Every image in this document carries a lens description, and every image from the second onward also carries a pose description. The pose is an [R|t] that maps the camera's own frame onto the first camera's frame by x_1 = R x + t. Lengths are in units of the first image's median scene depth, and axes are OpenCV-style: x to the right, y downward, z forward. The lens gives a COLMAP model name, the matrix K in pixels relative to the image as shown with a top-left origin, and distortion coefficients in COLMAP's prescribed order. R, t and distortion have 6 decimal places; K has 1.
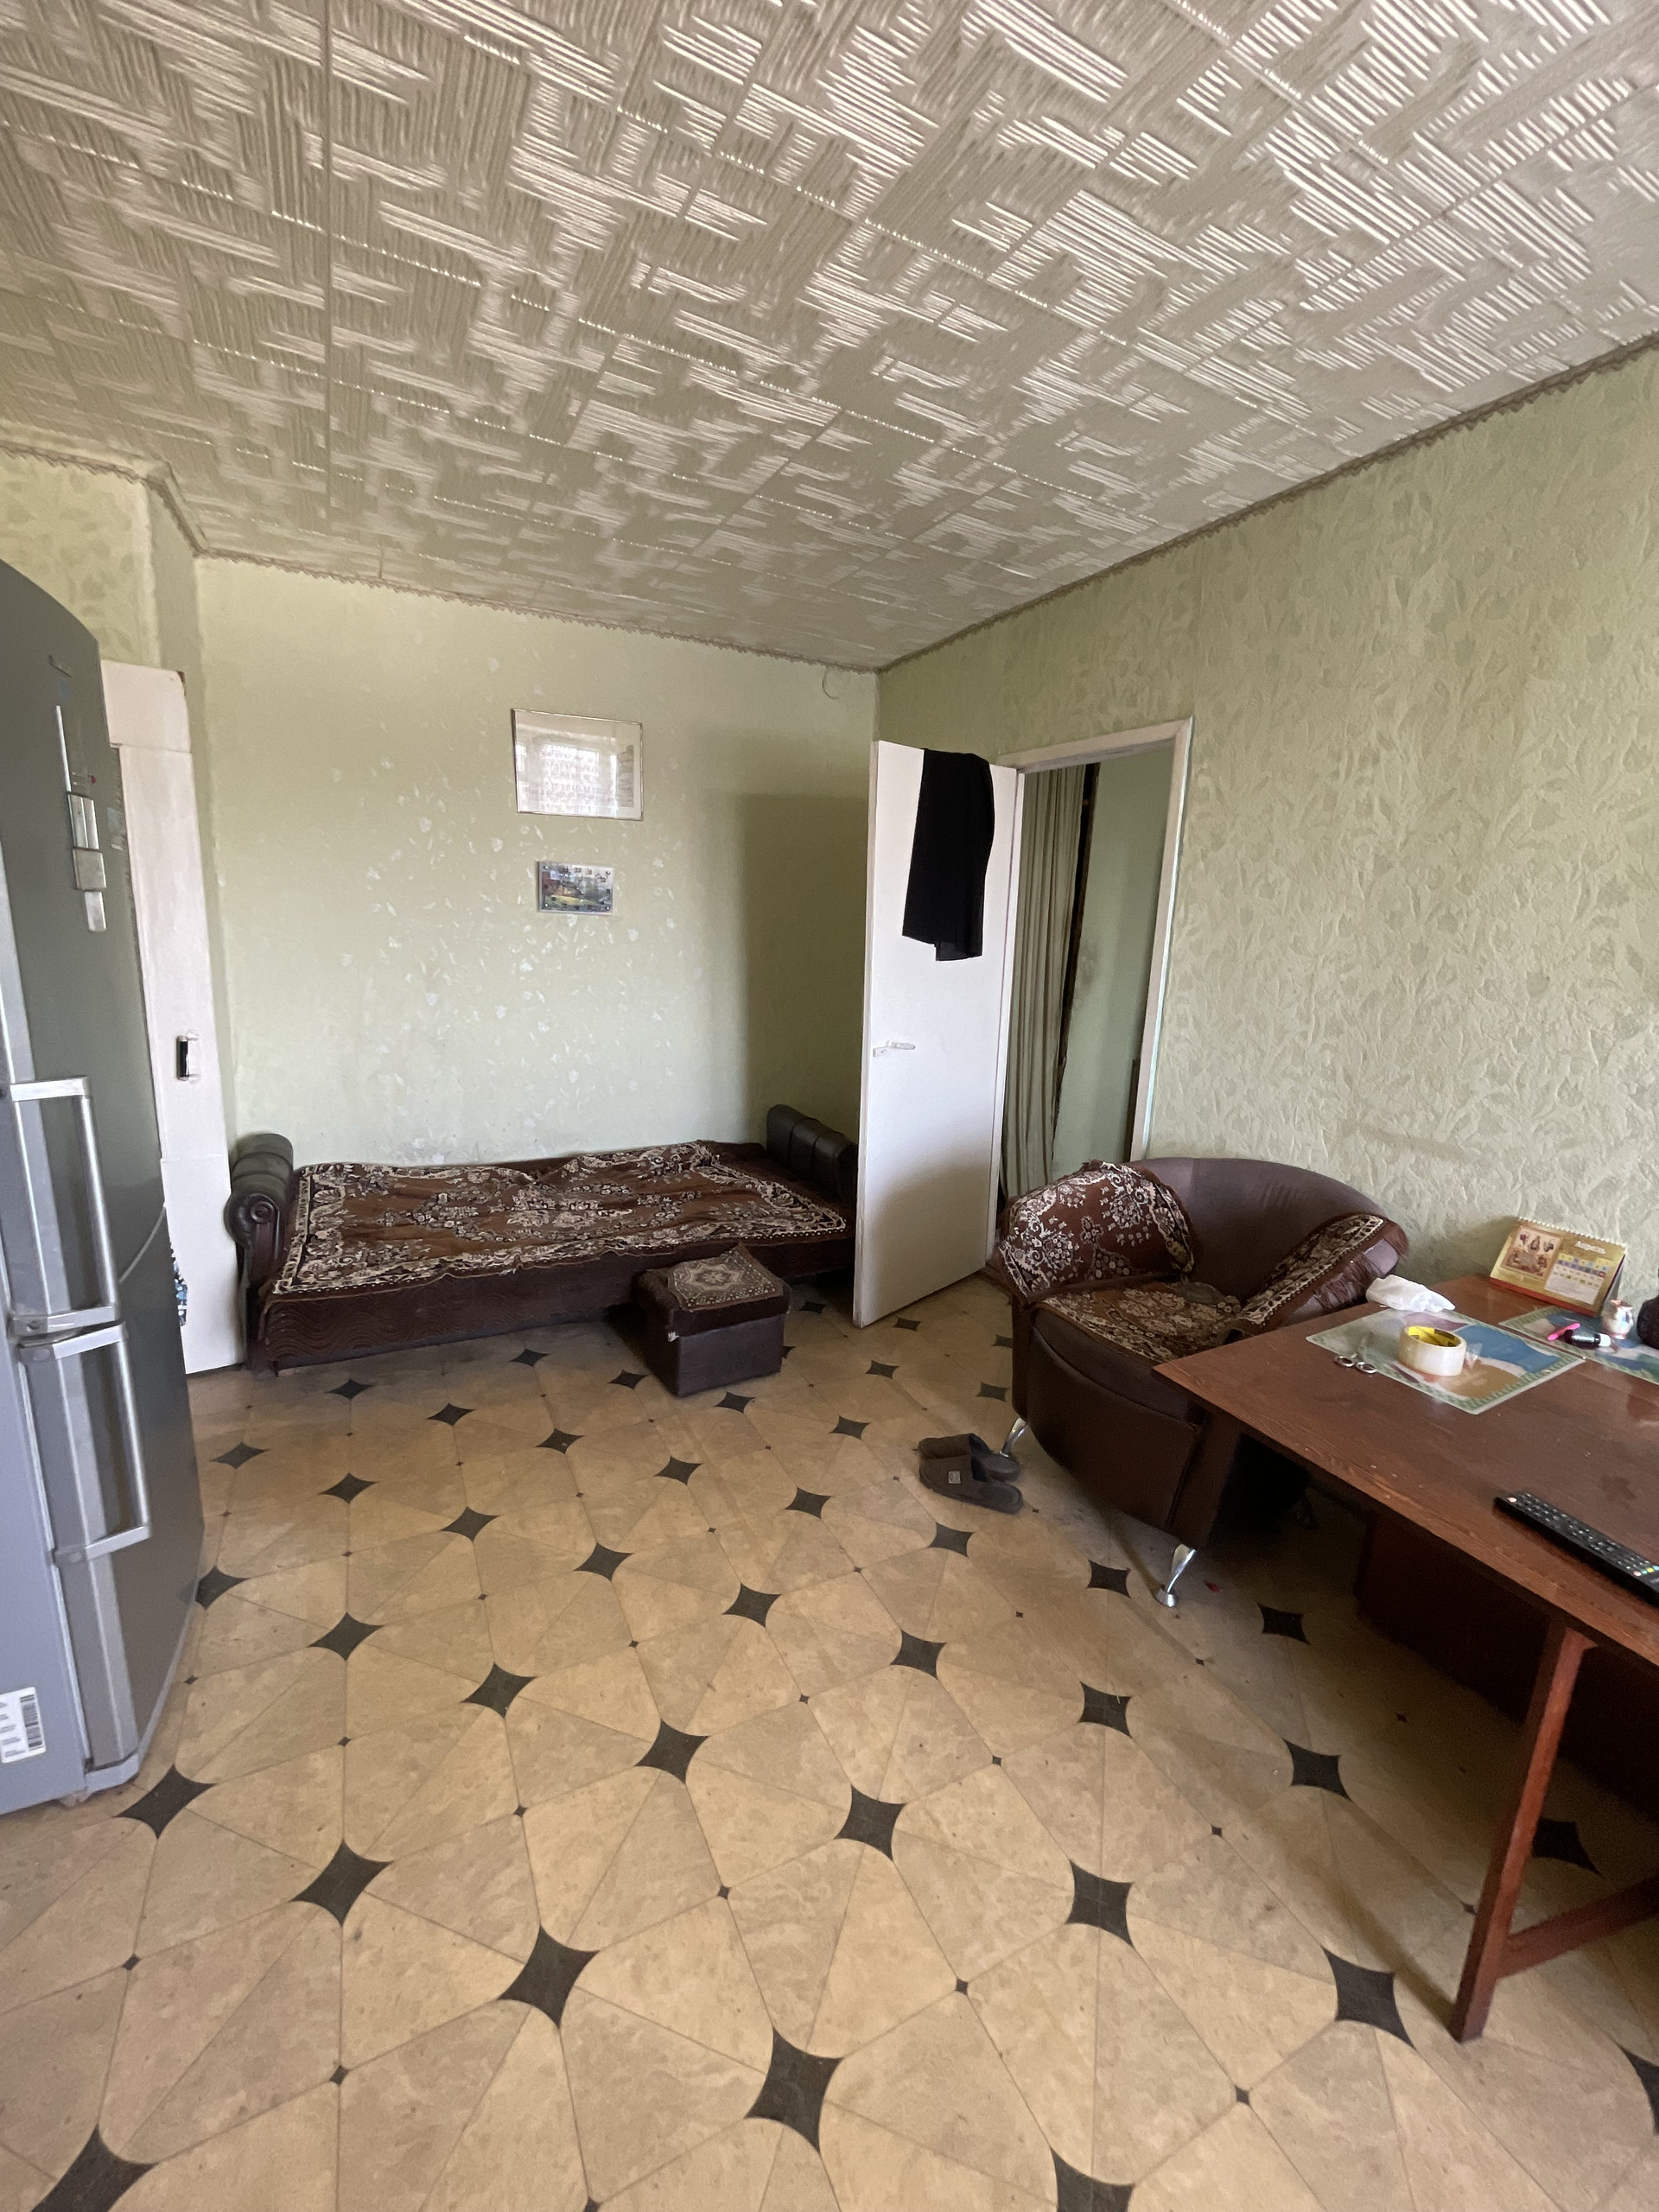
lens RADIAL K [[891.1, 0, 831.3], [0, 891.1, 1096.9], [0, 0, 1]] dist [-0.001164, -0.000020]
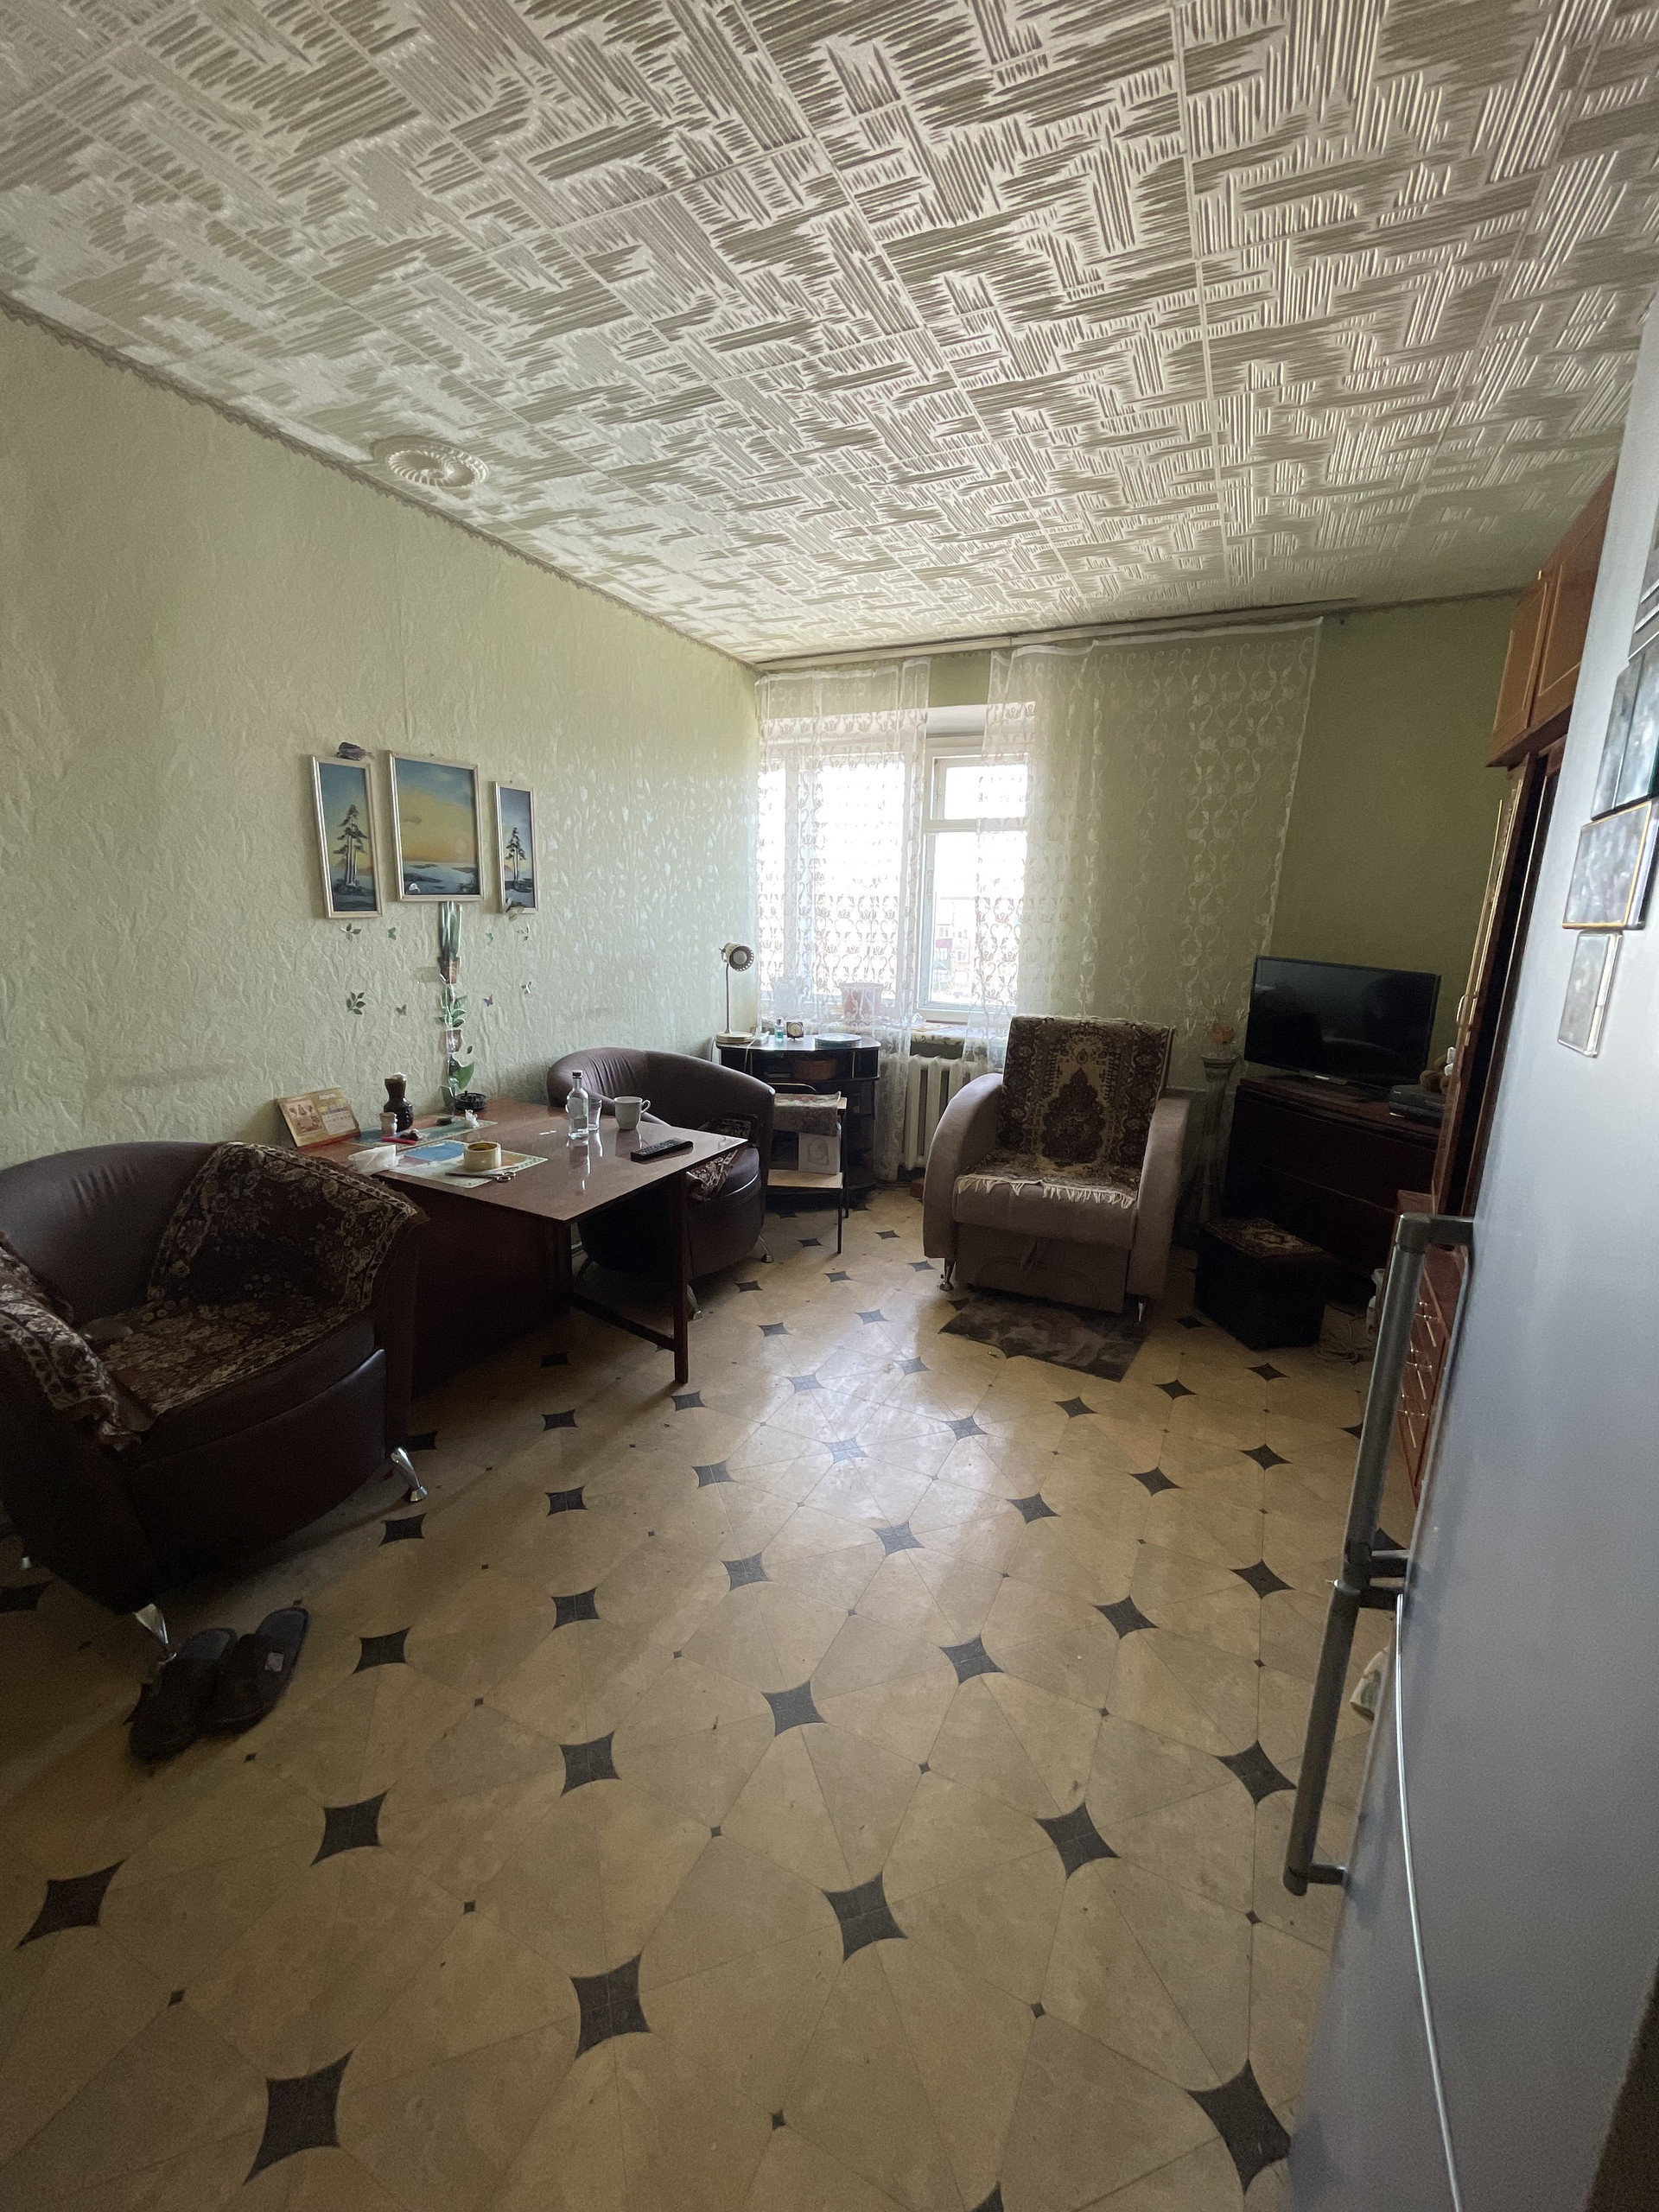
lens RADIAL K [[891.1, 0, 827.1], [0, 891.1, 1099.8], [0, 0, 1]] dist [-0.001164, -0.000020]
pose [[-0.591075, -0.229381, 0.773314, -0.585039], [0.114172, 0.925270, 0.361720, -0.202810], [-0.798496, 0.302094, -0.520715, 0.899319]]
